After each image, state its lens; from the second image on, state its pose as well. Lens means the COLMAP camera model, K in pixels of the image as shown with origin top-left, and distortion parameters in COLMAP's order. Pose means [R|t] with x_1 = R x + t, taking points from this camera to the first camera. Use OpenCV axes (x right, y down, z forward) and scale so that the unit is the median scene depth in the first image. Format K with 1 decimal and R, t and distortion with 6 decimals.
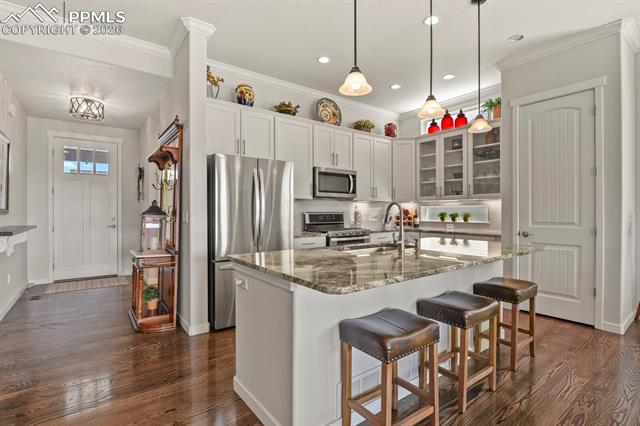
lens RADIAL K [[310.9, 0, 323.6], [0, 310.9, 213.3], [0, 0, 1]] dist [-0.013705, -0.005732]
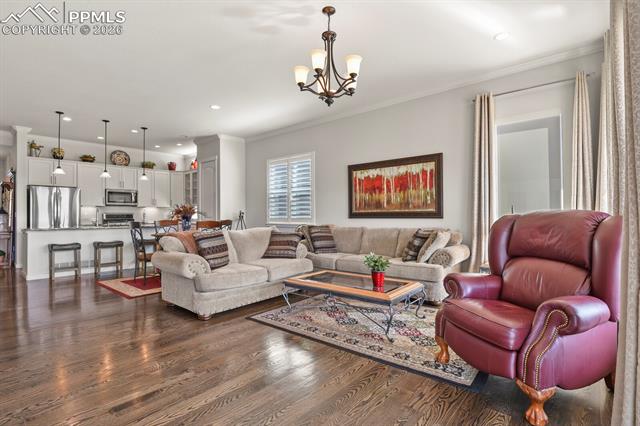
lens RADIAL K [[310.9, 0, 323.6], [0, 310.9, 213.3], [0, 0, 1]] dist [-0.013705, -0.005732]
pose [[0.978896, -0.003031, 0.204338, 0.835086], [0.005603, 0.999912, -0.012011, 0.025799], [-0.204283, 0.012902, 0.978827, -1.040014]]
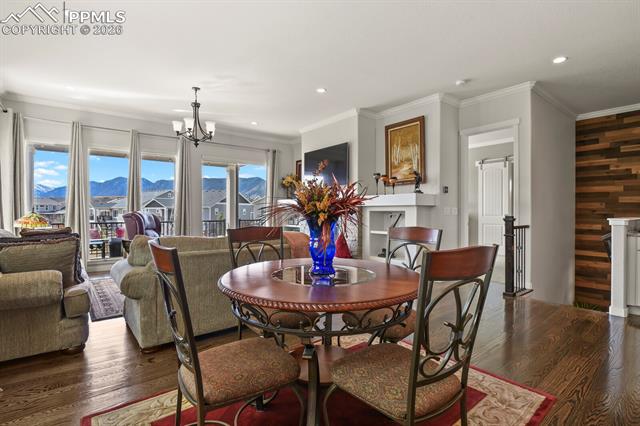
lens RADIAL K [[310.9, 0, 323.6], [0, 310.9, 213.3], [0, 0, 1]] dist [-0.013705, -0.005732]
pose [[-0.999927, -0.002672, -0.011802, 0.556023], [-0.002799, 0.999938, 0.010742, 0.009938], [0.011772, 0.010775, -0.999873, 0.638628]]
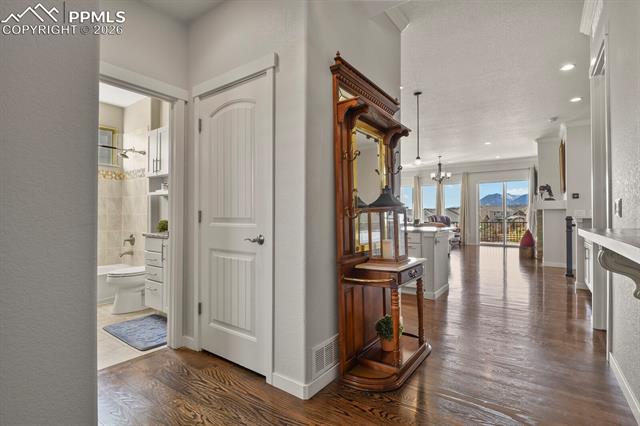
lens RADIAL K [[310.9, 0, 323.6], [0, 310.9, 213.3], [0, 0, 1]] dist [-0.013705, -0.005732]
pose [[-0.297617, 0.010046, 0.954632, -0.879140], [0.008788, 0.999931, -0.007783, 0.014956], [-0.954645, 0.006073, -0.297685, 1.027994]]
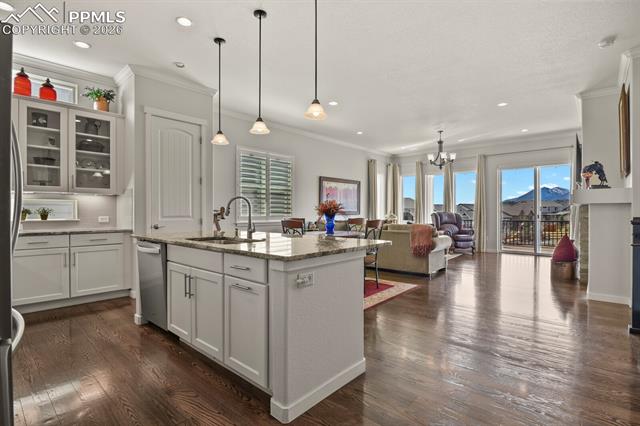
lens RADIAL K [[310.9, 0, 323.6], [0, 310.9, 213.3], [0, 0, 1]] dist [-0.013705, -0.005732]
pose [[-0.189384, -0.004307, 0.981894, -0.491679], [0.006326, 0.999964, 0.005606, 0.011505], [-0.981883, 0.007273, -0.189350, 0.483373]]
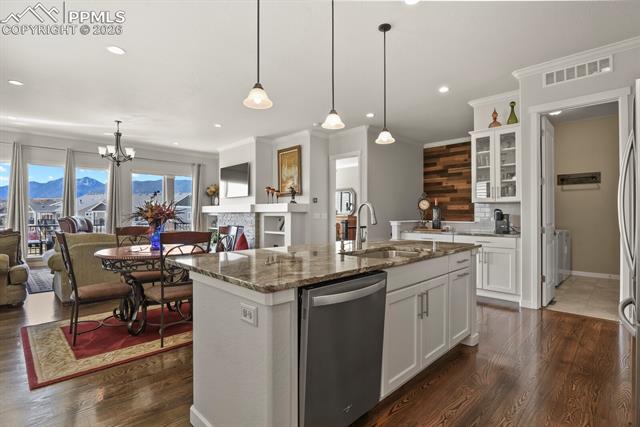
lens RADIAL K [[310.9, 0, 323.6], [0, 310.9, 213.8], [0, 0, 1]] dist [-0.013705, -0.005732]
pose [[-0.991734, -0.002885, -0.128279, 0.257203], [-0.003070, 0.999995, 0.001249, -0.000182], [0.128275, 0.001632, -0.991737, 1.035459]]
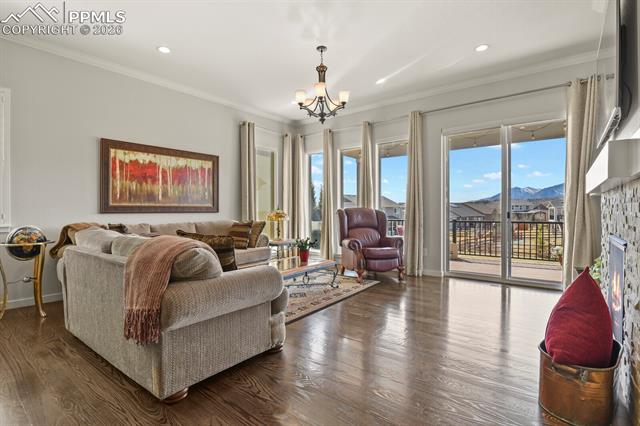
lens RADIAL K [[310.9, 0, 323.6], [0, 310.9, 213.3], [0, 0, 1]] dist [-0.013705, -0.005732]
pose [[-0.251784, -0.007838, 0.967752, 0.179503], [0.007155, 0.999925, 0.009960, 0.026774], [-0.967757, 0.009432, -0.251709, -0.215092]]
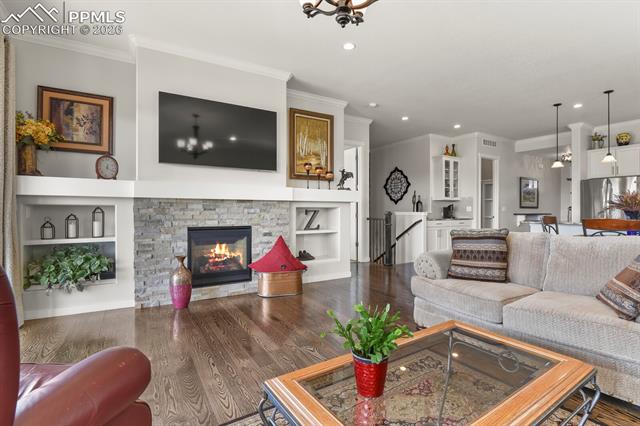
lens RADIAL K [[310.9, 0, 323.6], [0, 310.9, 213.3], [0, 0, 1]] dist [-0.013705, -0.005732]
pose [[-0.104518, 0.007543, -0.994494, 1.358491], [-0.006275, 0.999946, 0.008244, 0.024855], [0.994503, 0.007102, -0.104465, -0.406191]]
